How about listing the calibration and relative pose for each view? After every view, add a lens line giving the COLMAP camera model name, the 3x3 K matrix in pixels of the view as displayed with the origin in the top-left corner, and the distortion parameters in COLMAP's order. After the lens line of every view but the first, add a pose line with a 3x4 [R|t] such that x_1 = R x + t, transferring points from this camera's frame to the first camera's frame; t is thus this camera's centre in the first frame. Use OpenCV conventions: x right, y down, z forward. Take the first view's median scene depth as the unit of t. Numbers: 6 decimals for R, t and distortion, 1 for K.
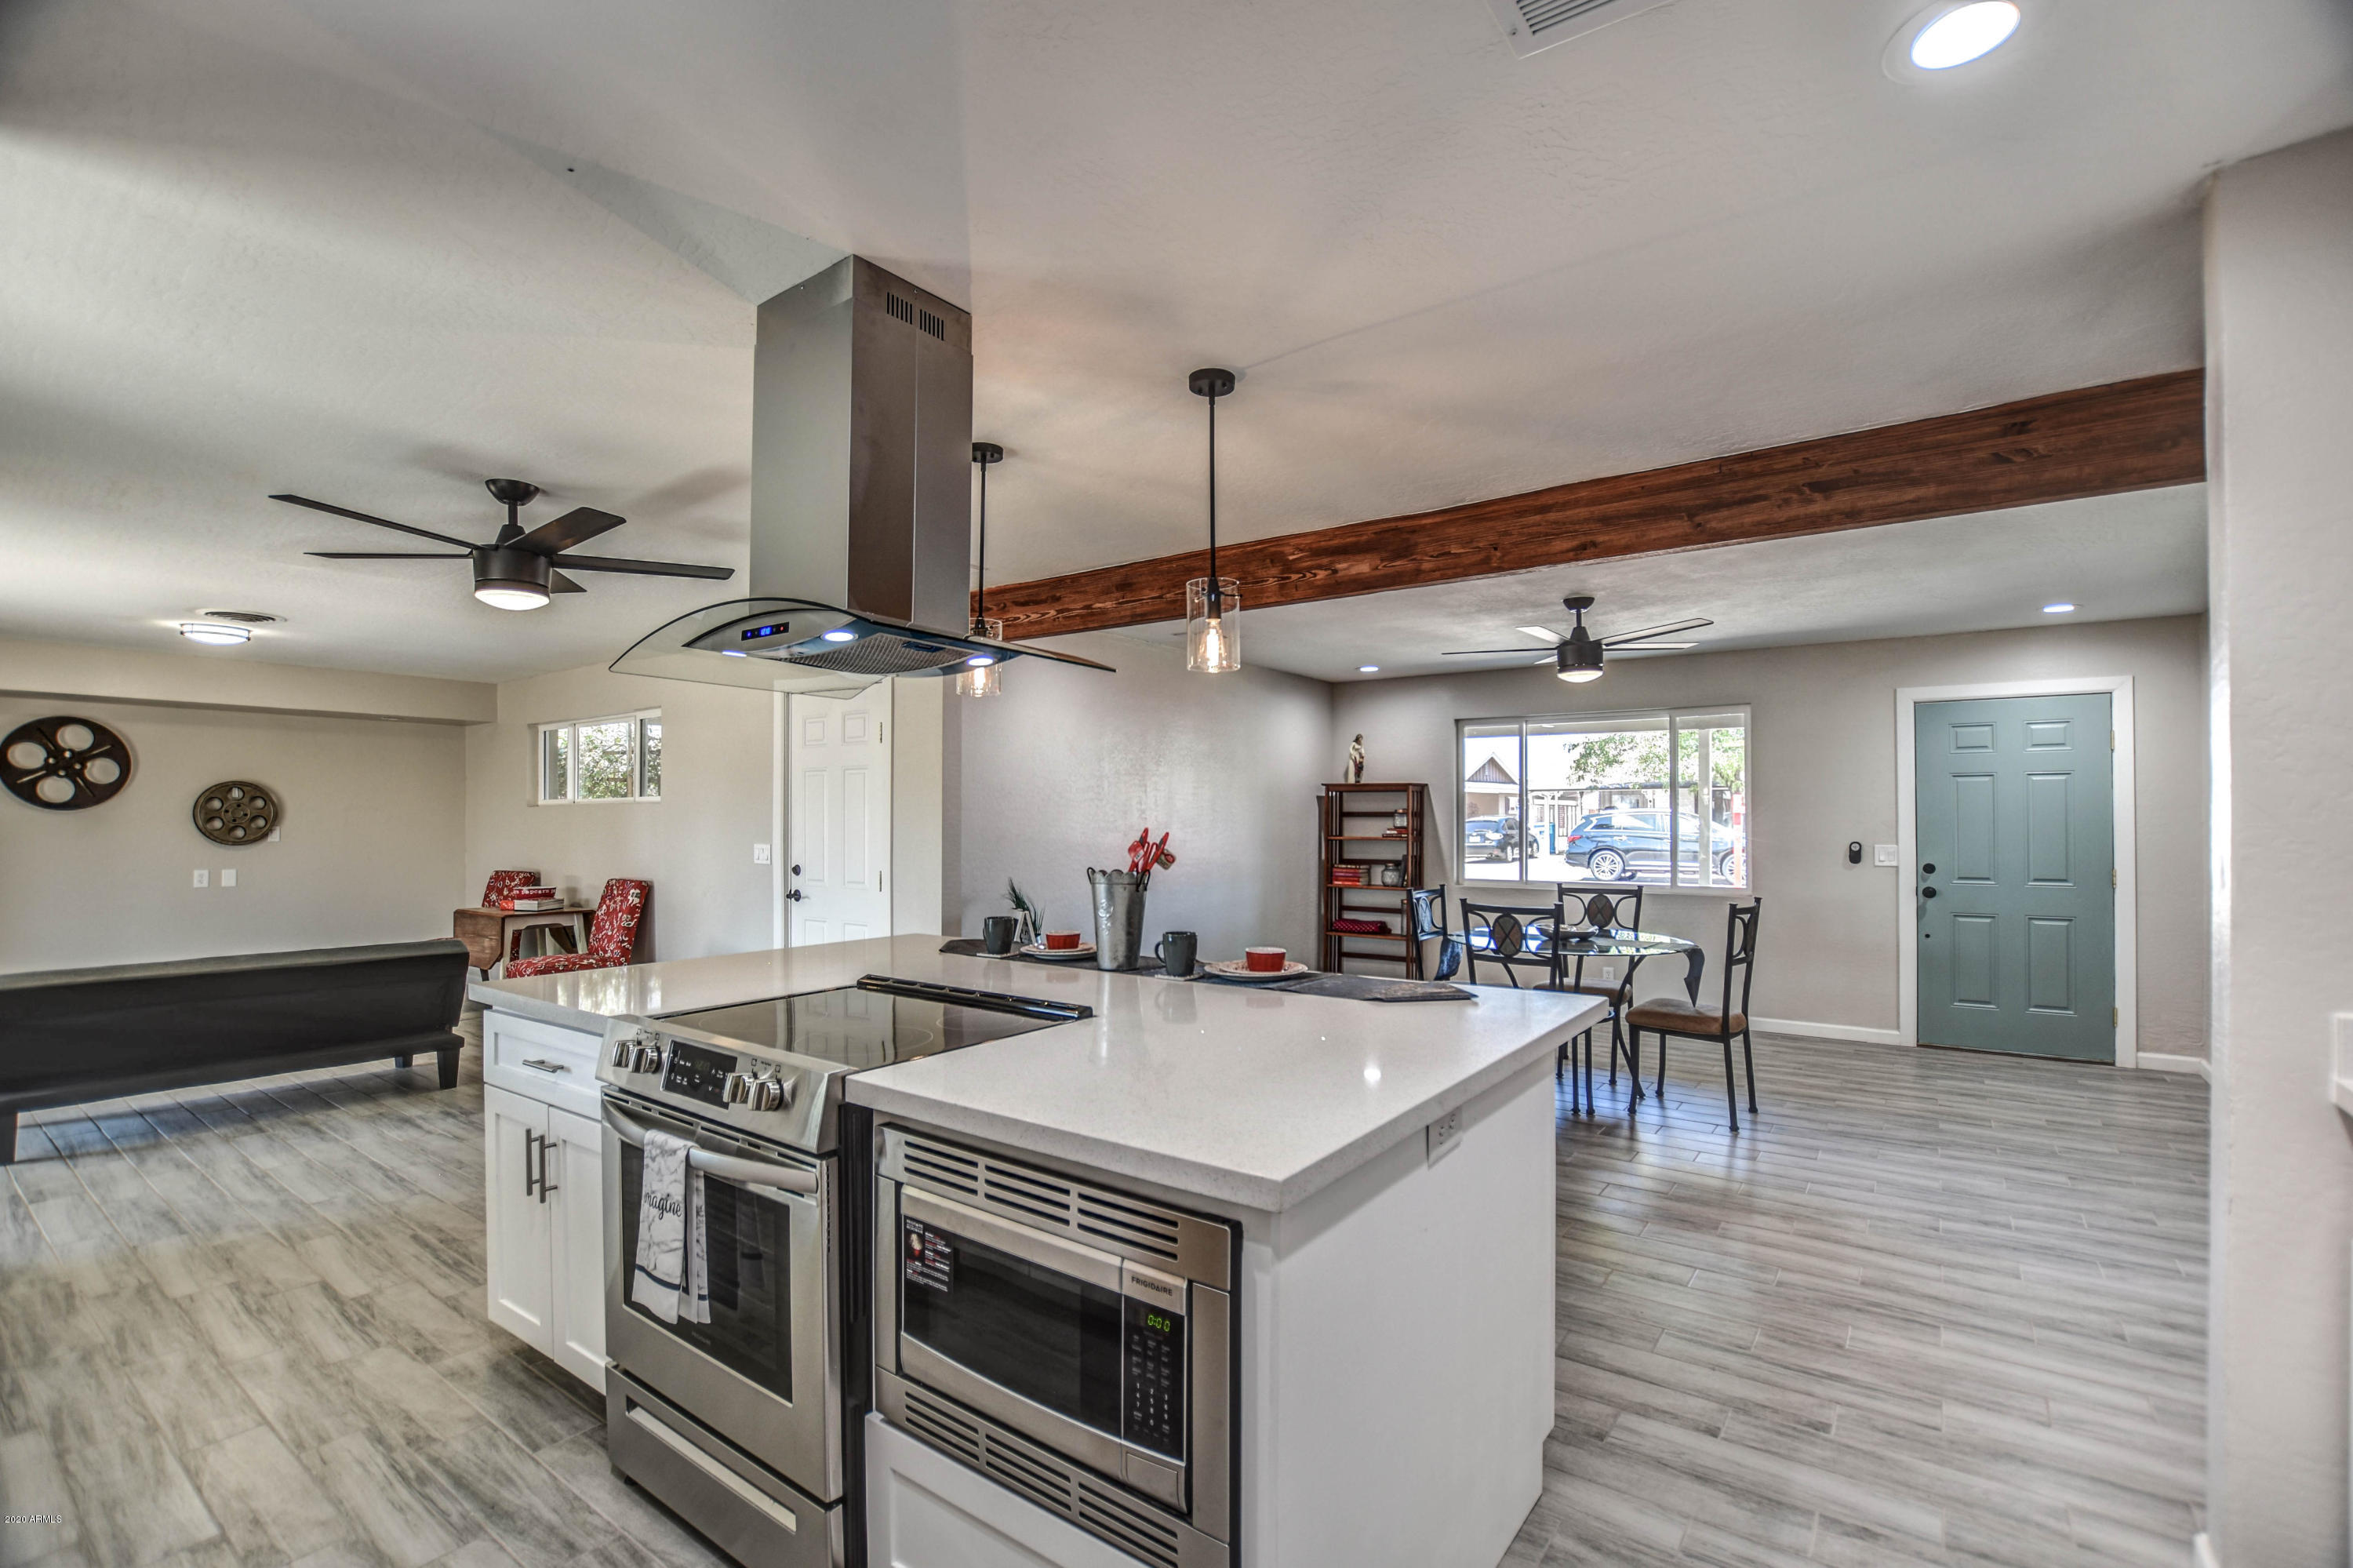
lens RADIAL K [[1045.4, 0, 1184.4], [0, 1045.4, 805.6], [0, 0, 1]] dist [-0.034149, 0.007327]
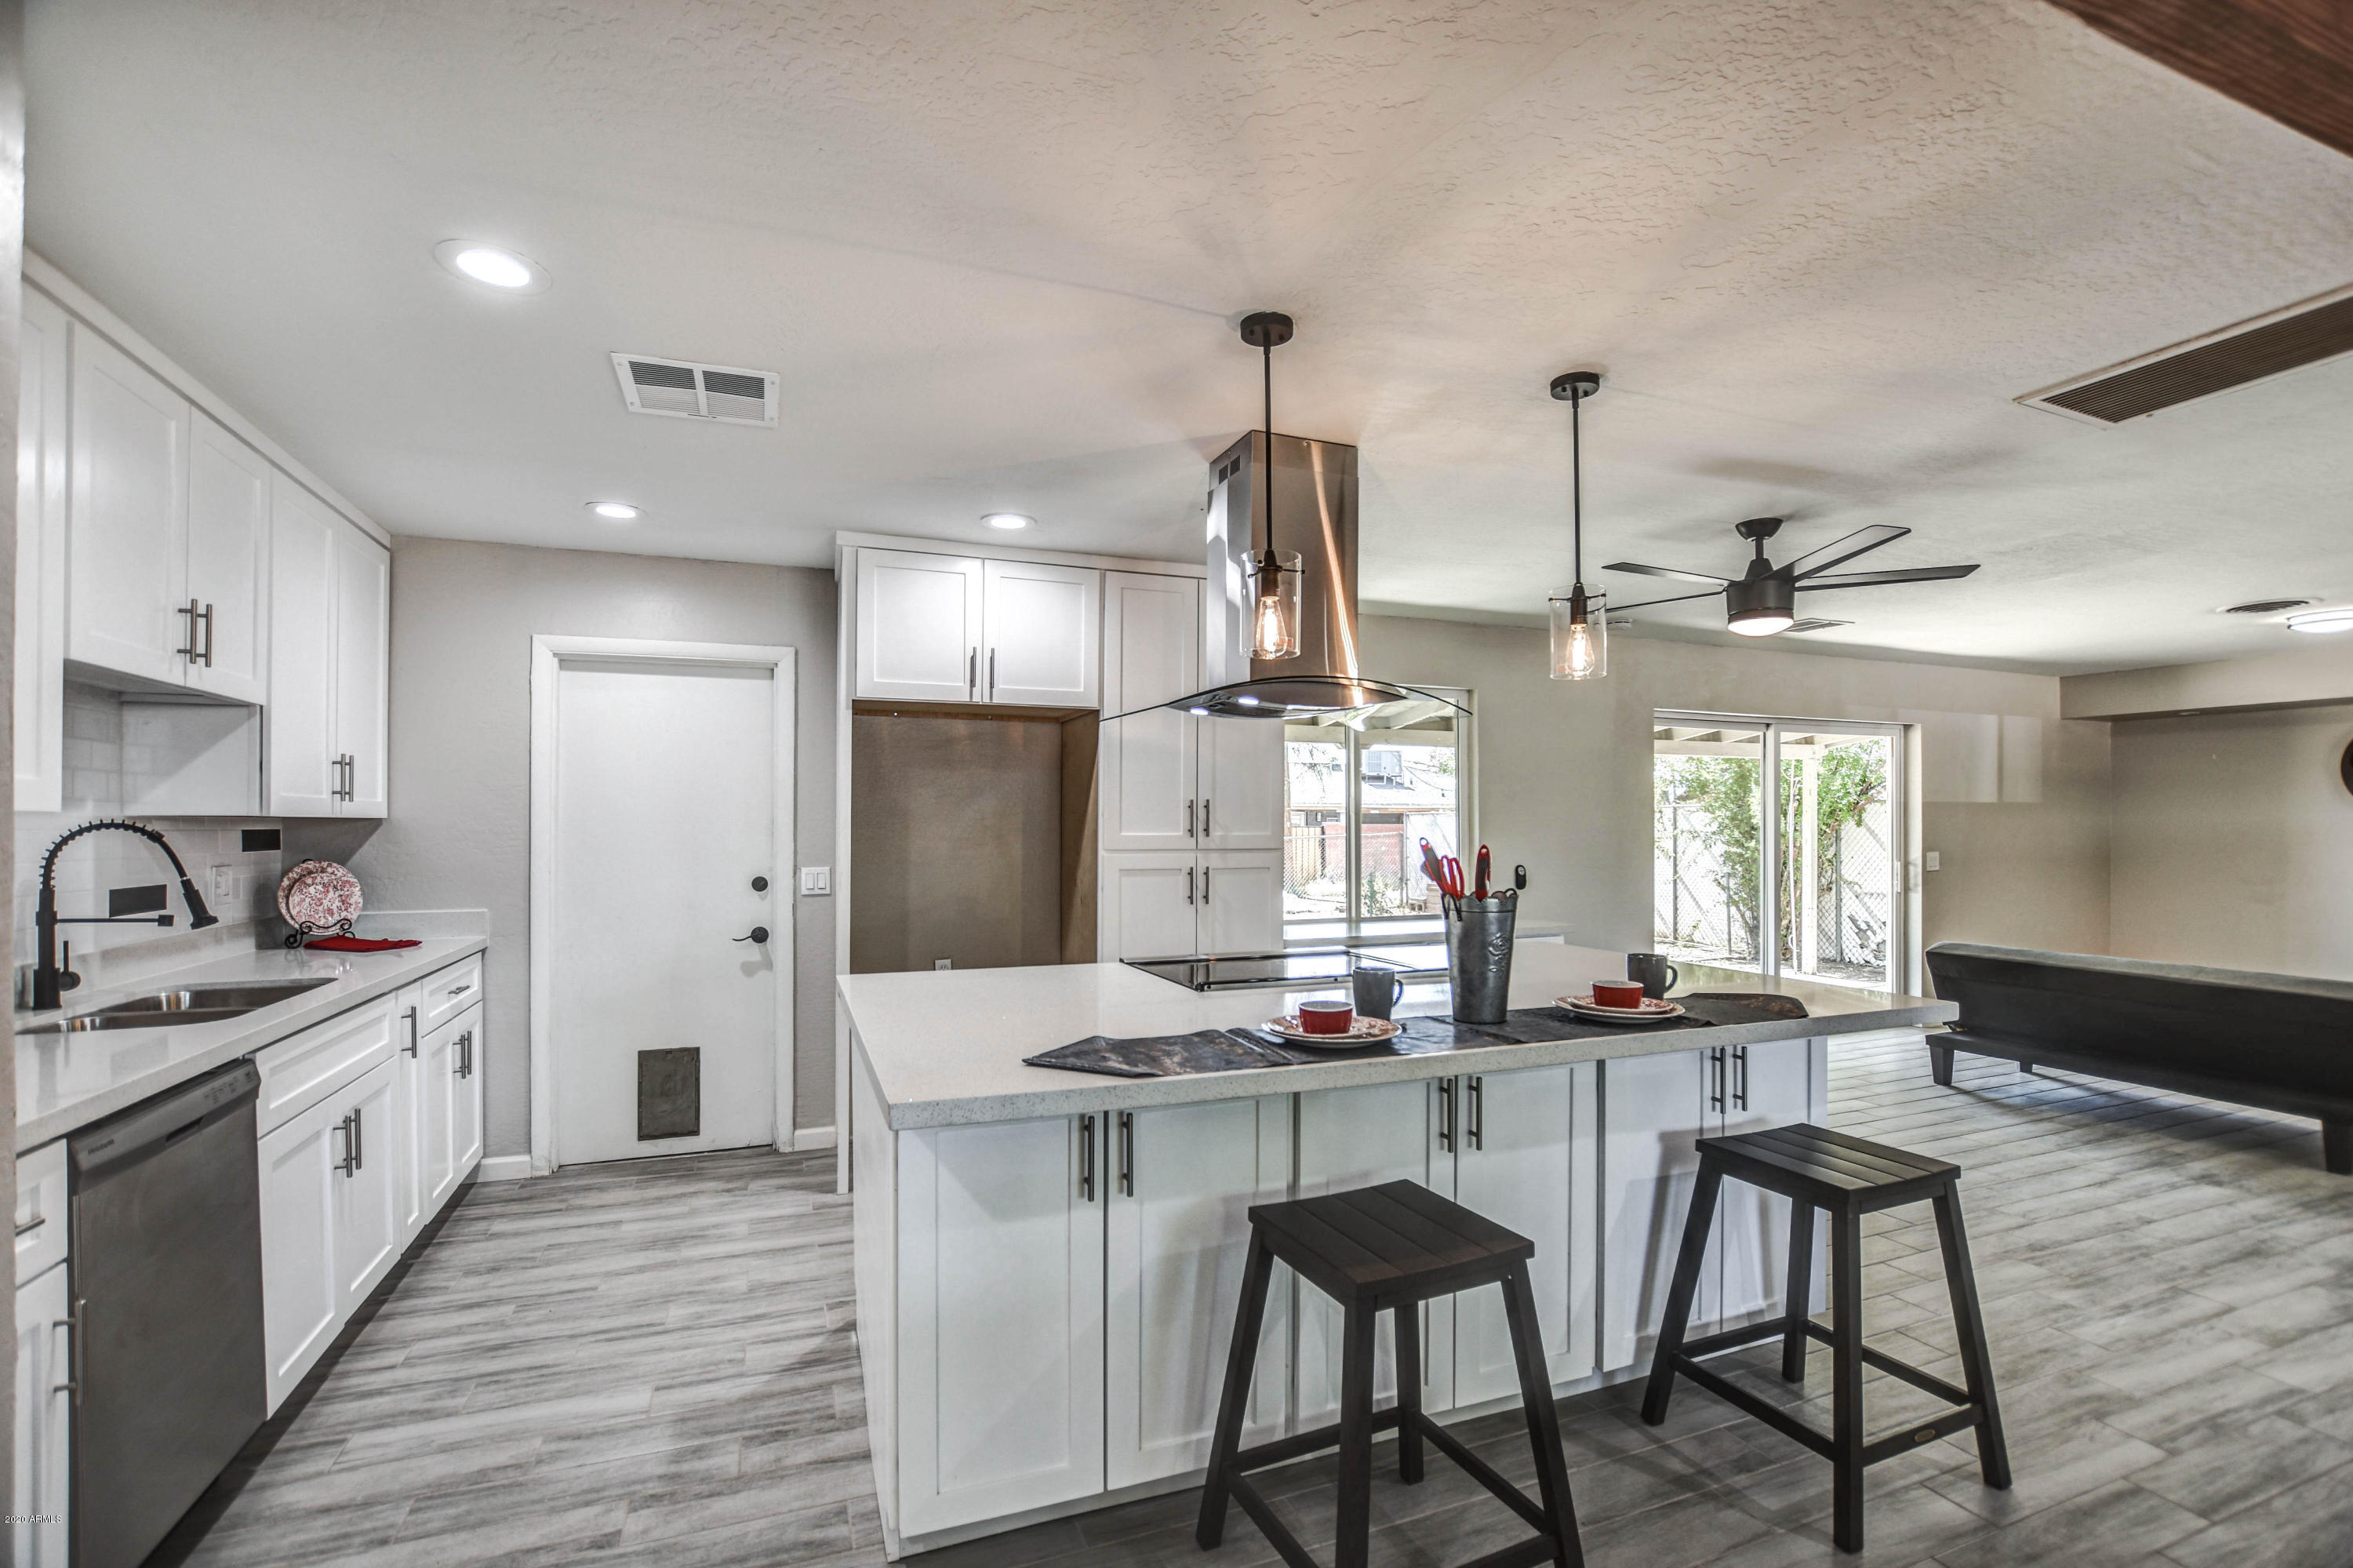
lens RADIAL K [[1042.5, 0, 1186.2], [0, 1042.5, 818.7], [0, 0, 1]] dist [-0.028304, 0.000623]
pose [[-0.532926, -0.003220, -0.846155, 0.303543], [0.010161, 0.999896, -0.010205, 0.005331], [0.846101, -0.014036, -0.532838, 0.533089]]
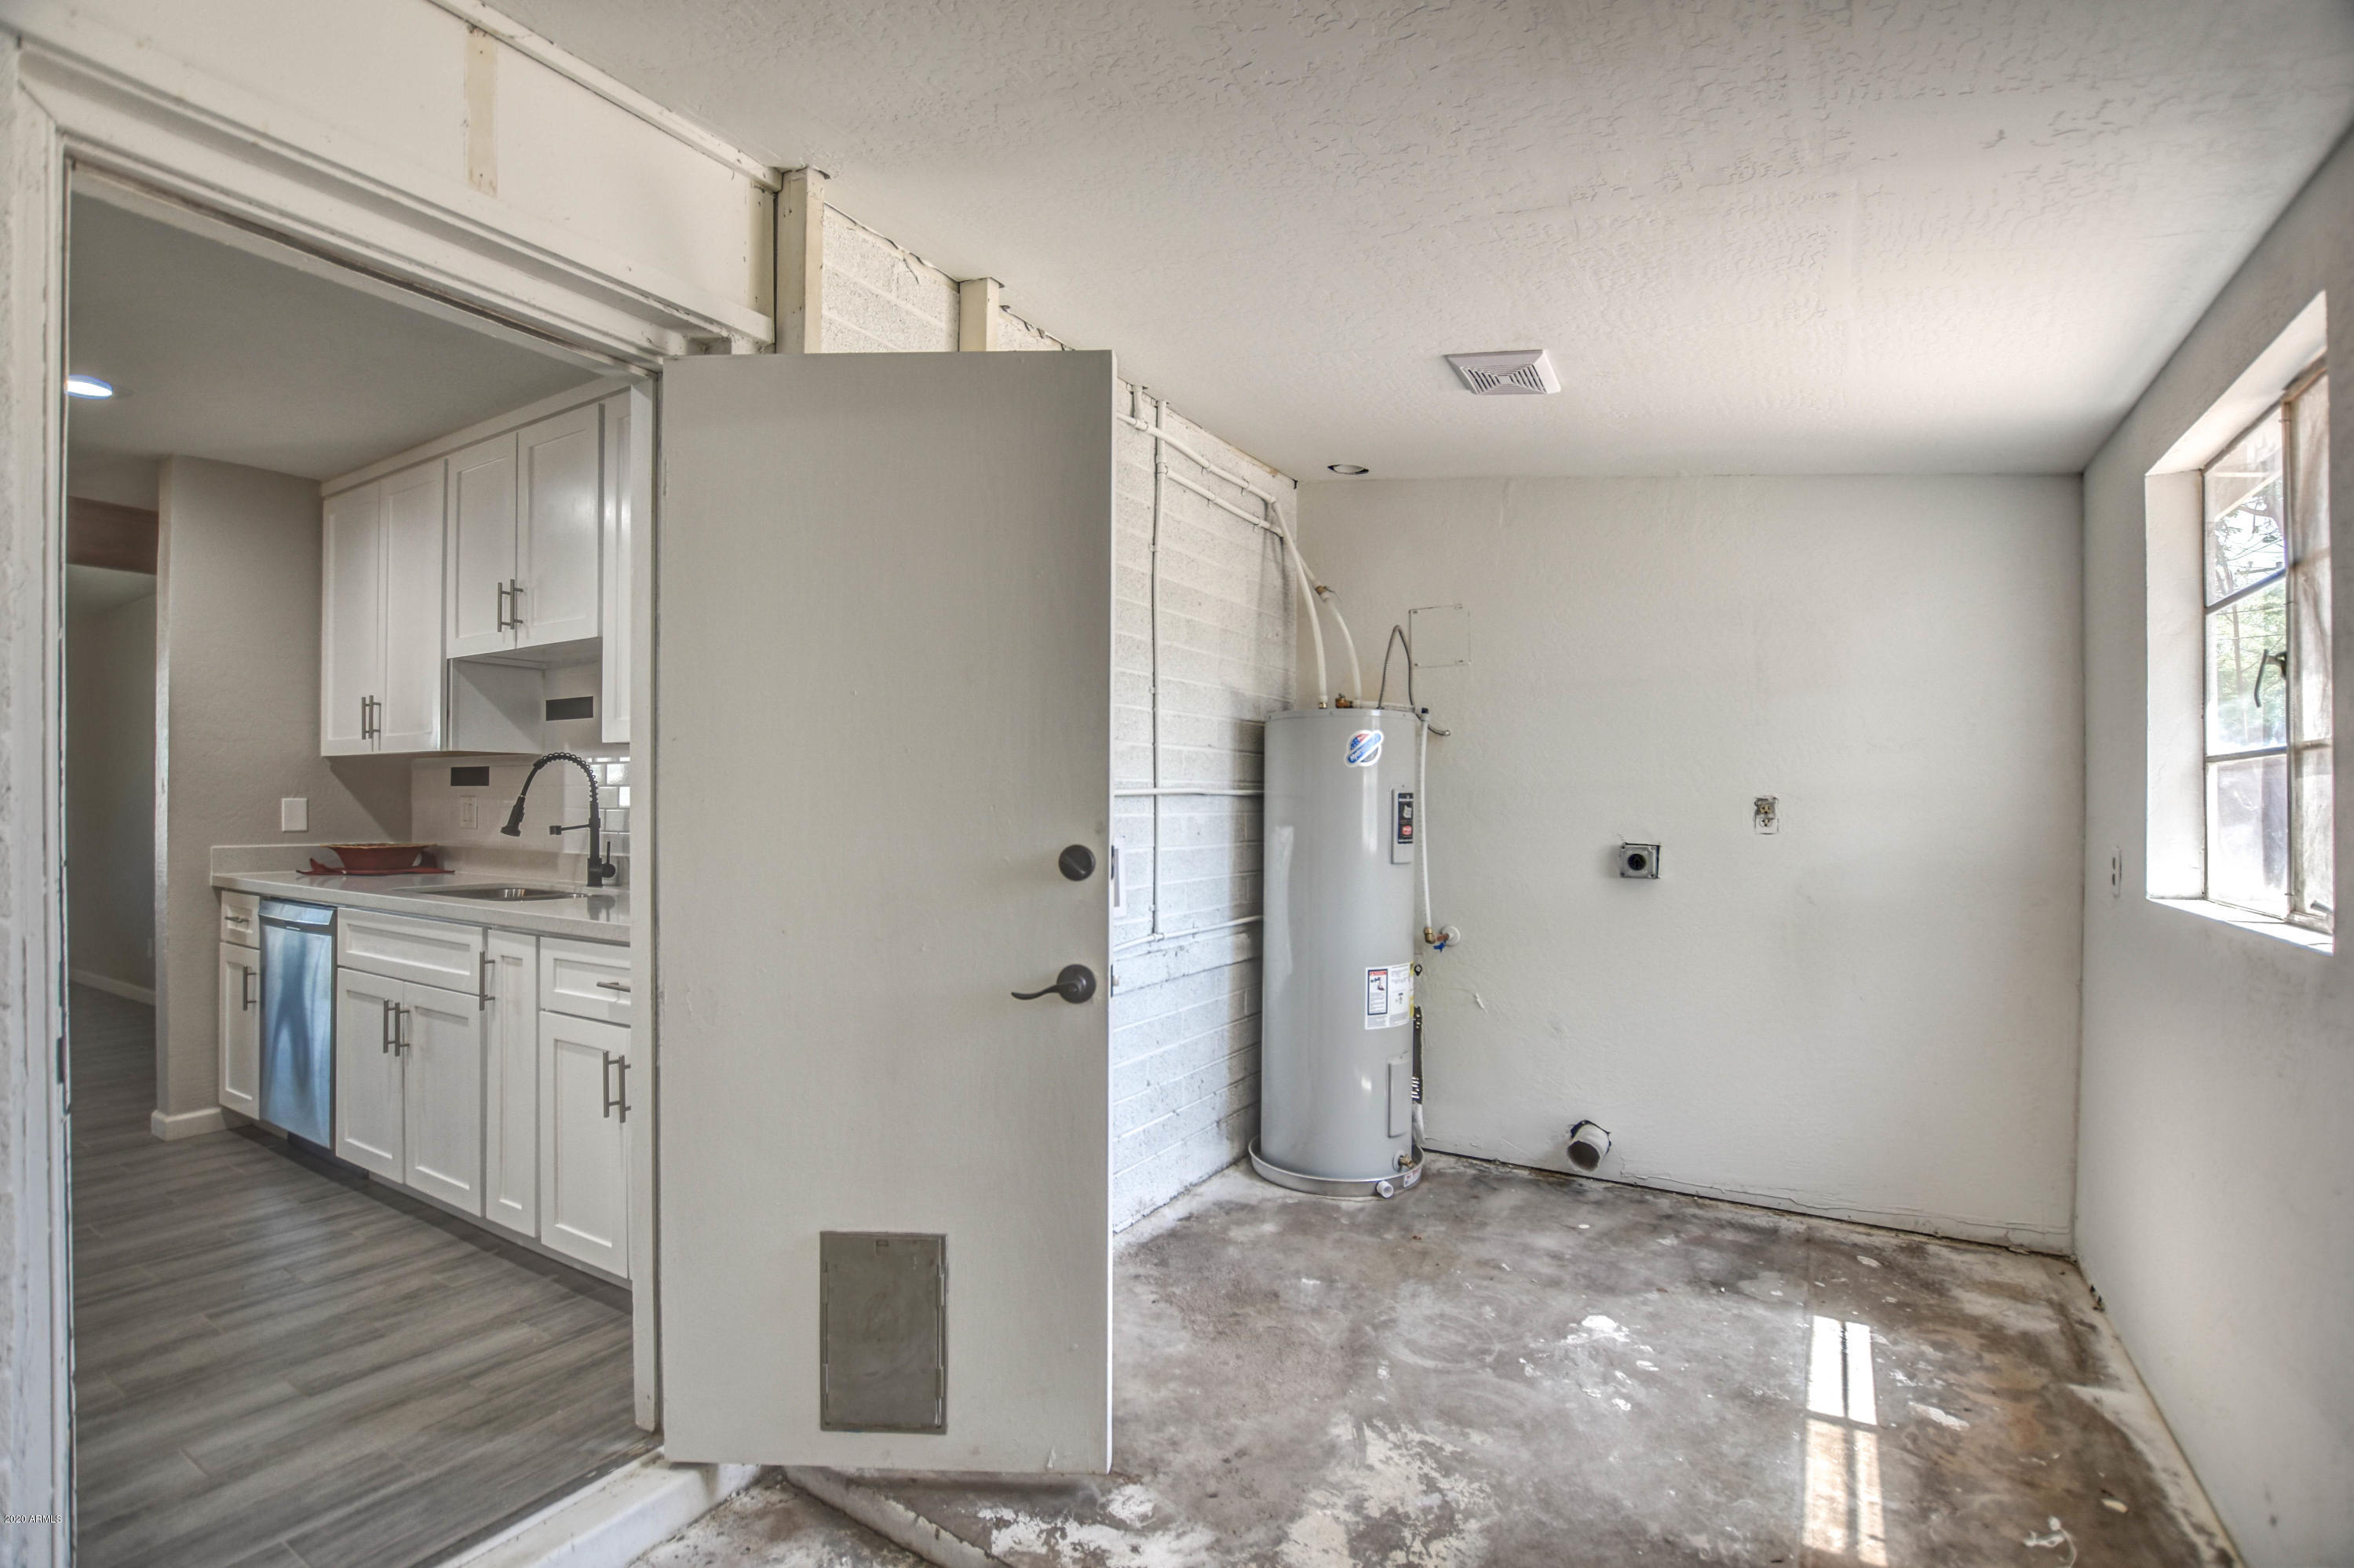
lens RADIAL K [[1042.8, 0, 1186.7], [0, 1042.8, 818.7], [0, 0, 1]] dist [-0.028304, 0.000623]
pose [[-0.088260, -0.009738, 0.996050, -0.325707], [-0.019033, 0.999786, 0.008088, 0.020091], [-0.995916, -0.018244, -0.088426, -0.241622]]
